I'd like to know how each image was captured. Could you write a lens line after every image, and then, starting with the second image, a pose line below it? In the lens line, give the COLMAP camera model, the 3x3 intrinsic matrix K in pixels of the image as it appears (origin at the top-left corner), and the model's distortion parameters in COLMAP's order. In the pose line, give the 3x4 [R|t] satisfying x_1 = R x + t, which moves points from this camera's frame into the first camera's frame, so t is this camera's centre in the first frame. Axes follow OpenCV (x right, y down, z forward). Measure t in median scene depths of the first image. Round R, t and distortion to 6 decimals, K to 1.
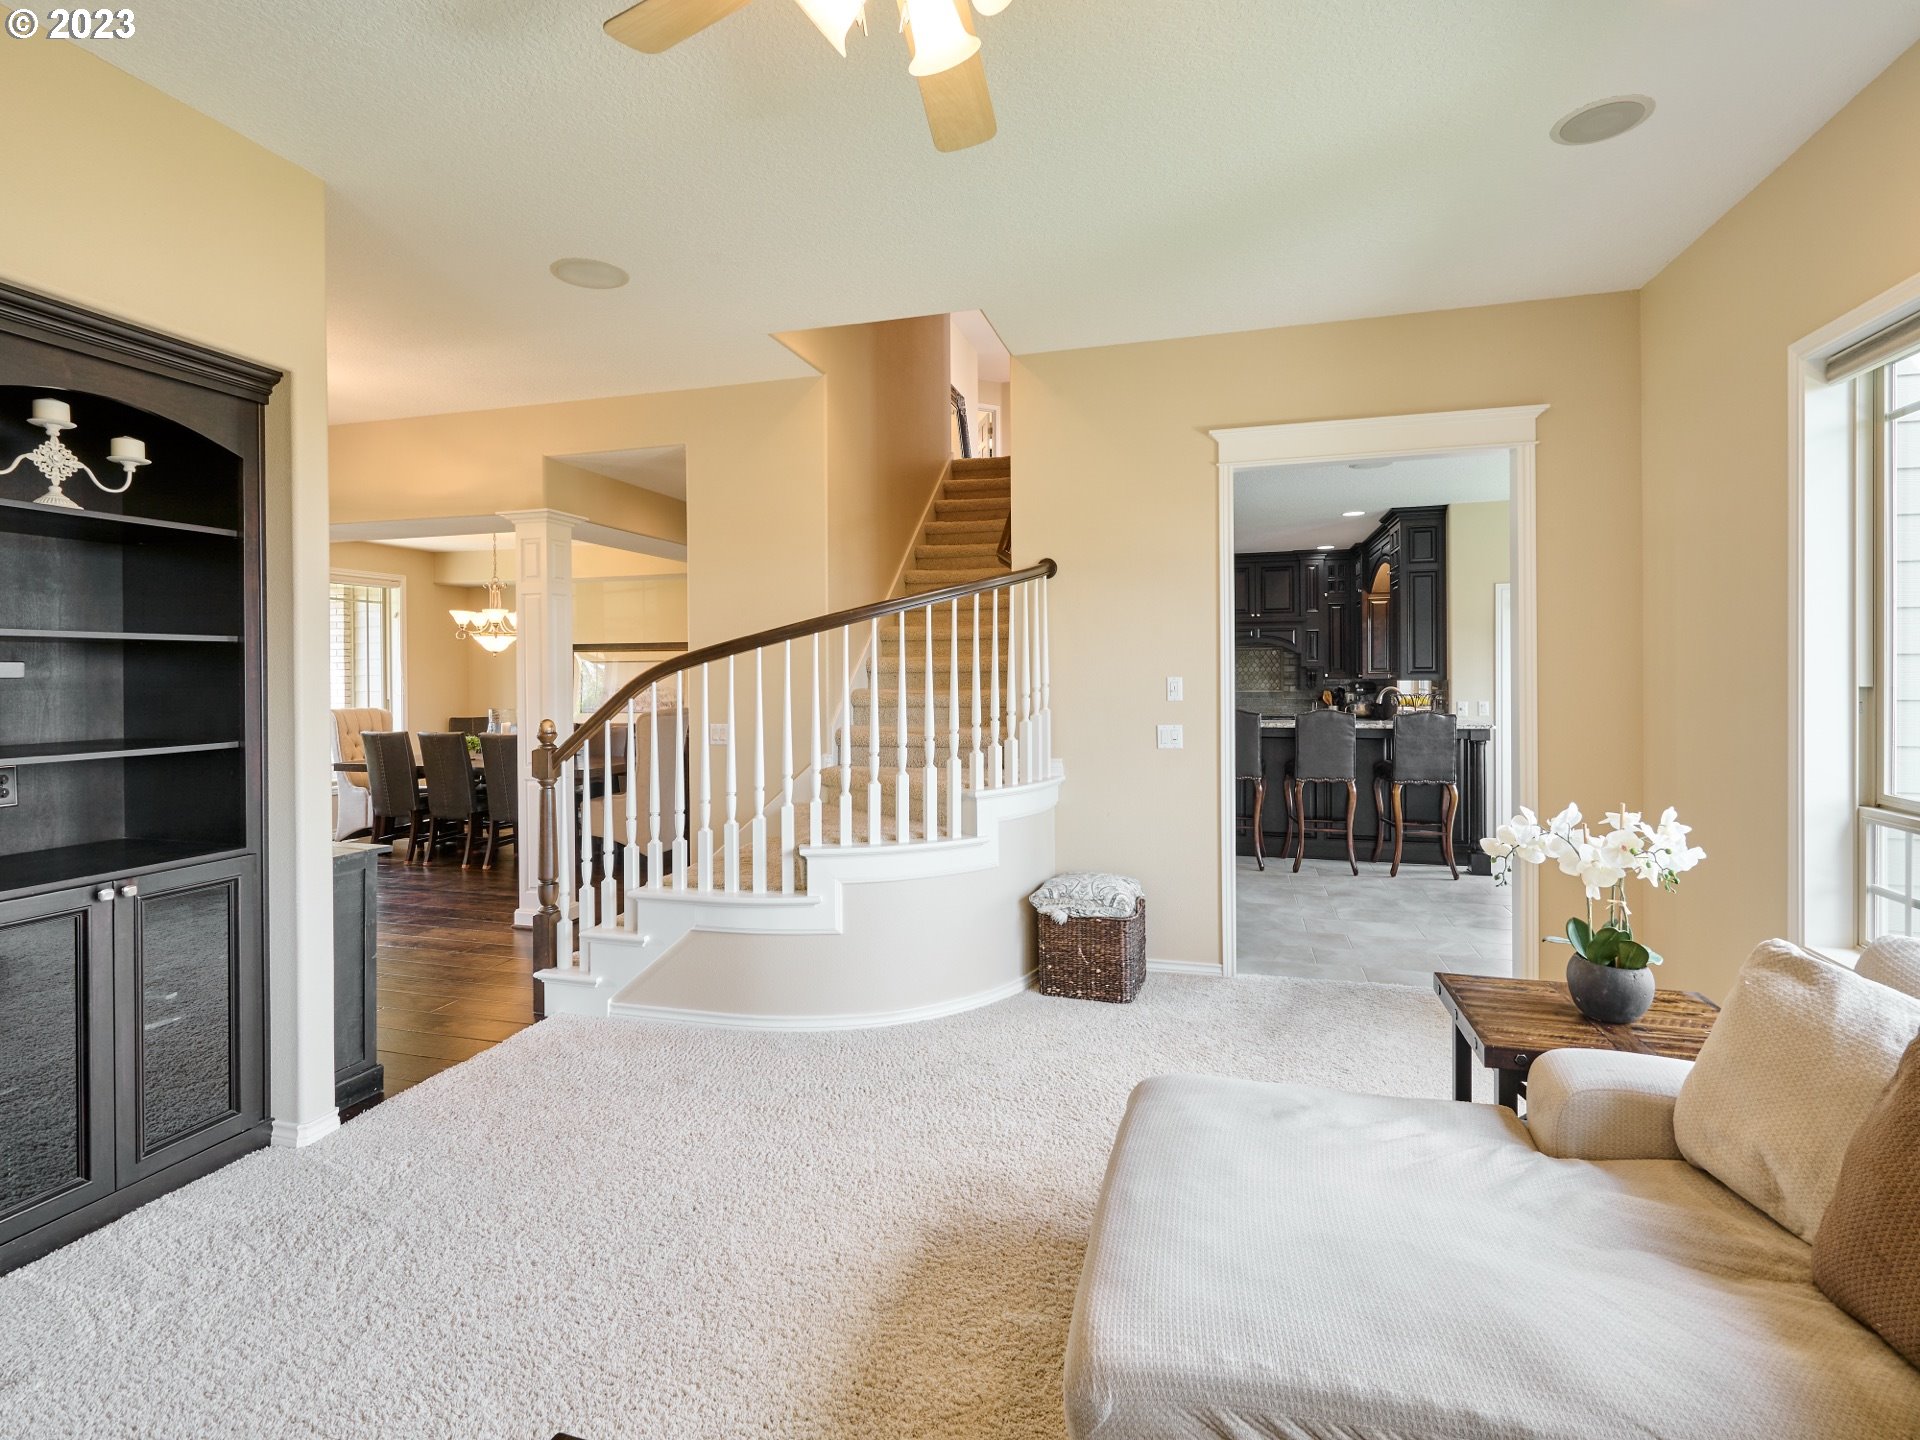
lens RADIAL K [[978.5, 0, 958.2], [0, 978.5, 679.6], [0, 0, 1]] dist [-0.000574, 0.000481]
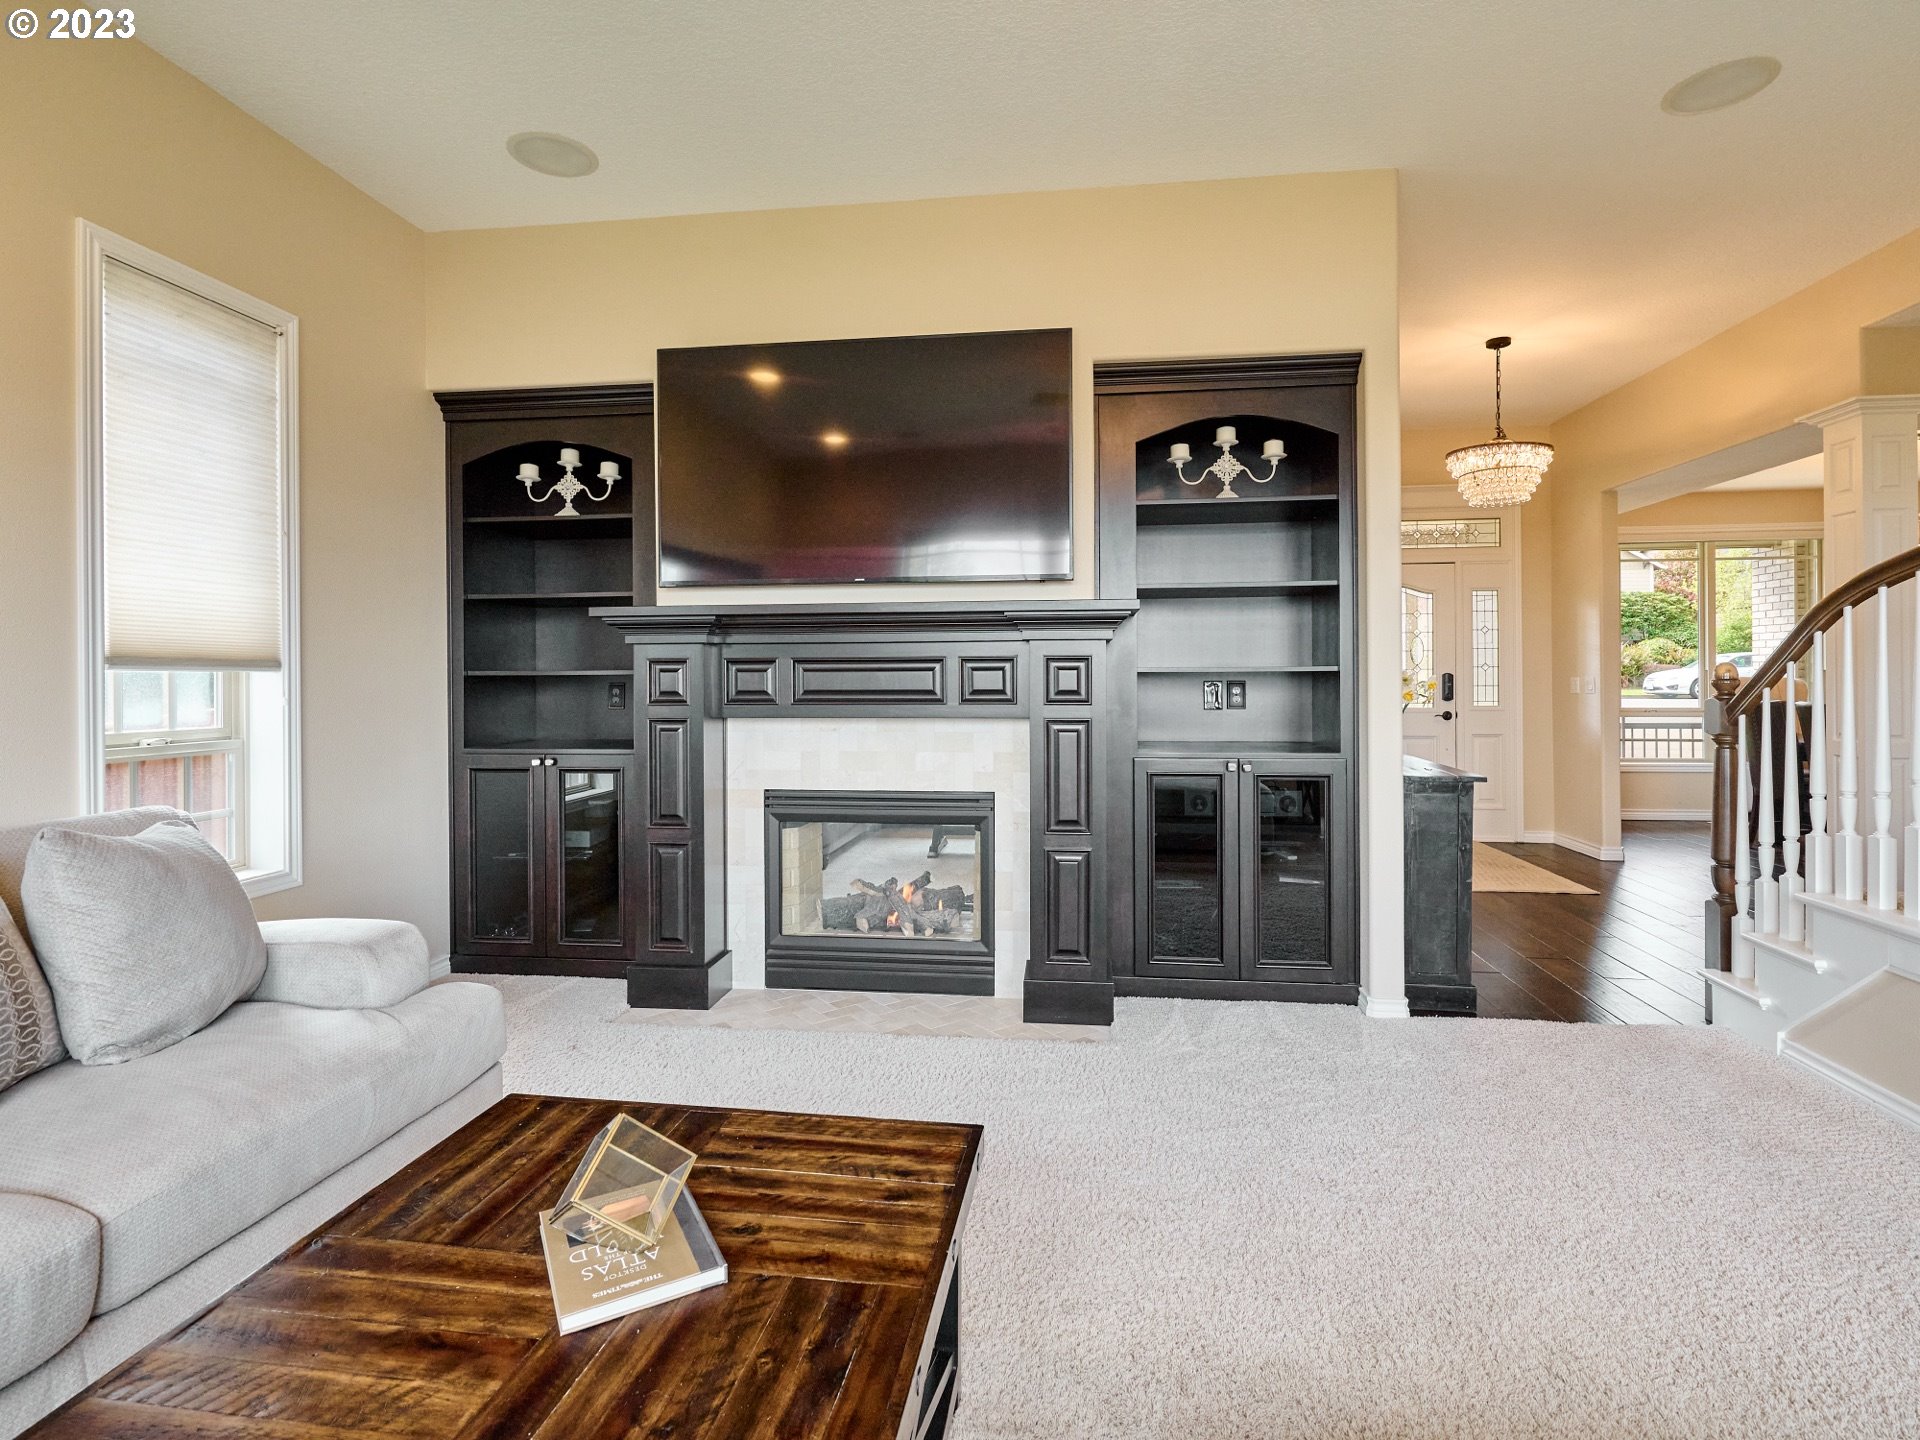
lens RADIAL K [[978.5, 0, 958.2], [0, 978.5, 679.6], [0, 0, 1]] dist [-0.000574, 0.000481]
pose [[0.125013, 0.012436, -0.992077, 0.417664], [-0.006610, 0.999910, 0.011701, 0.067454], [0.992133, 0.005094, 0.125084, 0.368998]]
